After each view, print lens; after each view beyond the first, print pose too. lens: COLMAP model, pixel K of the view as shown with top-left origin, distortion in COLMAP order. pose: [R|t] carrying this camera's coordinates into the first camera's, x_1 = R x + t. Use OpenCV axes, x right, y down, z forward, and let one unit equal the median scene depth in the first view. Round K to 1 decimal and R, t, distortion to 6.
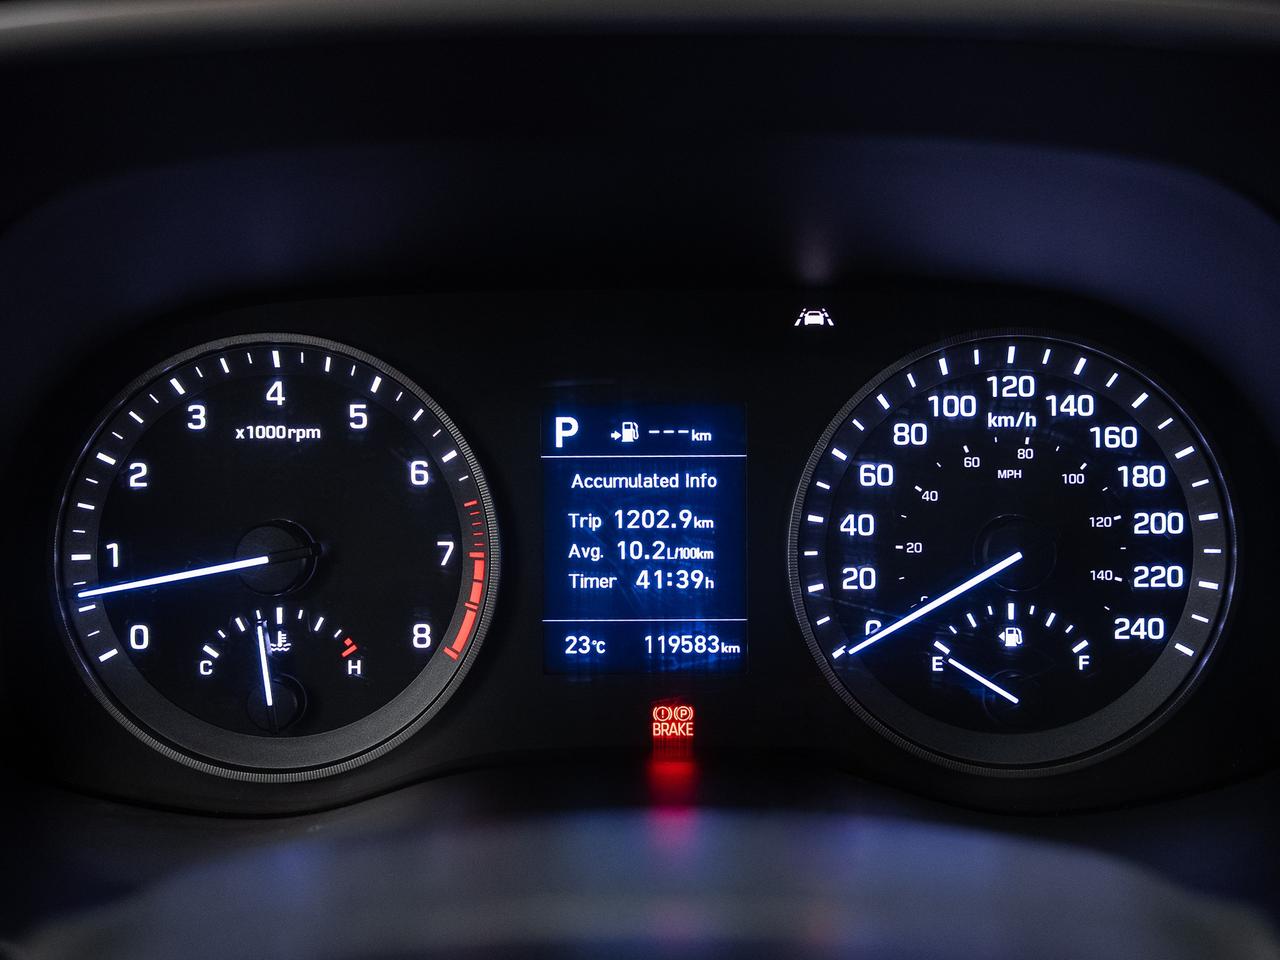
lens RADIAL K [[1118.9, 0, 640.9], [0, 1118.9, 480.3], [0, 0, 1]] dist [-0.000341, -0.001129]
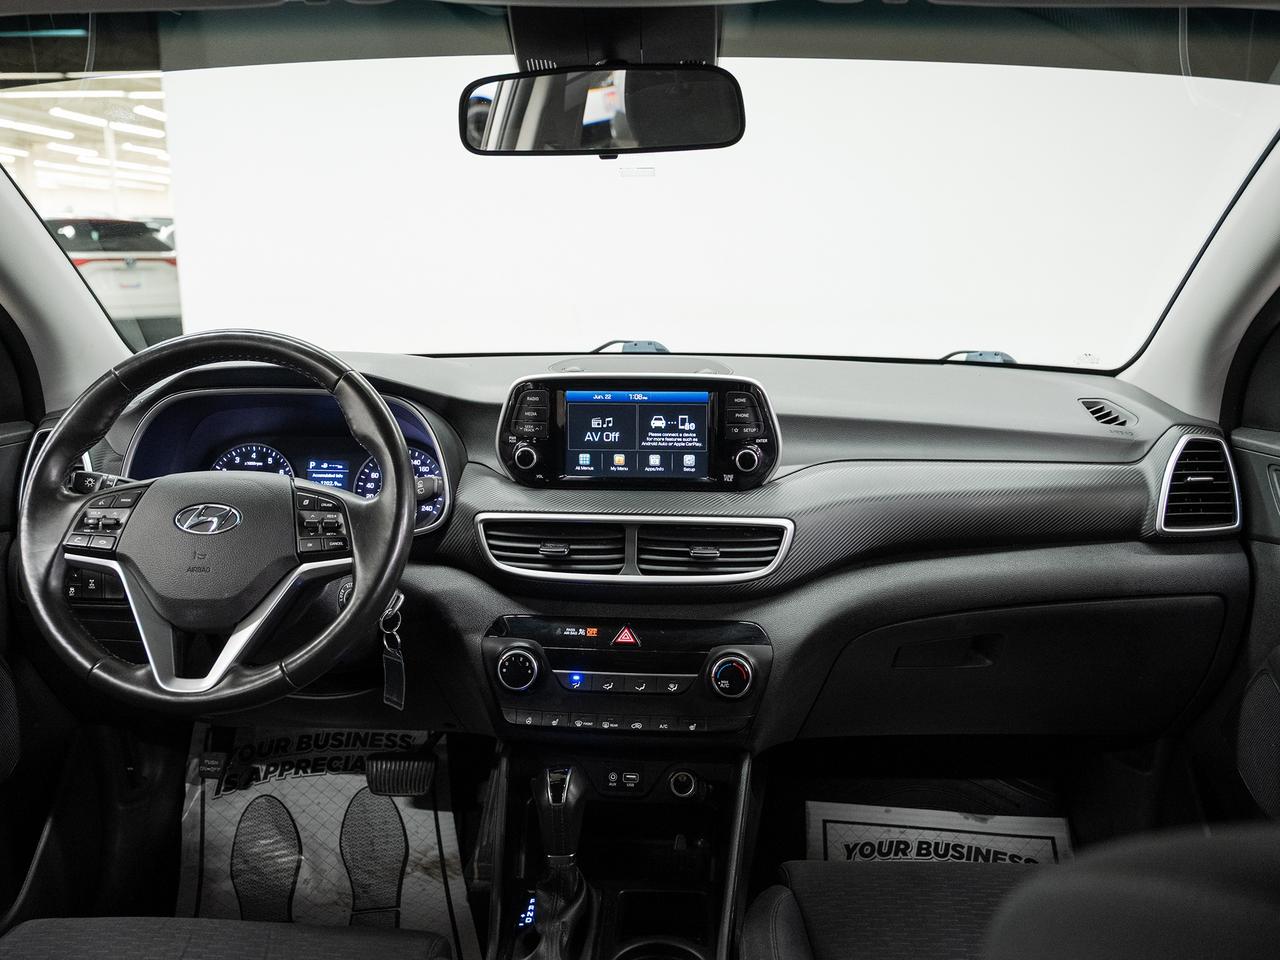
lens RADIAL K [[1046.8, 0, 650.2], [0, 1046.8, 488.6], [0, 0, 1]] dist [0.019074, -0.024395]
pose [[0.998981, 0.026792, -0.036317, 1.571048], [-0.031269, 0.991163, -0.128909, 0.600665], [0.032542, 0.129913, 0.990991, -3.458312]]
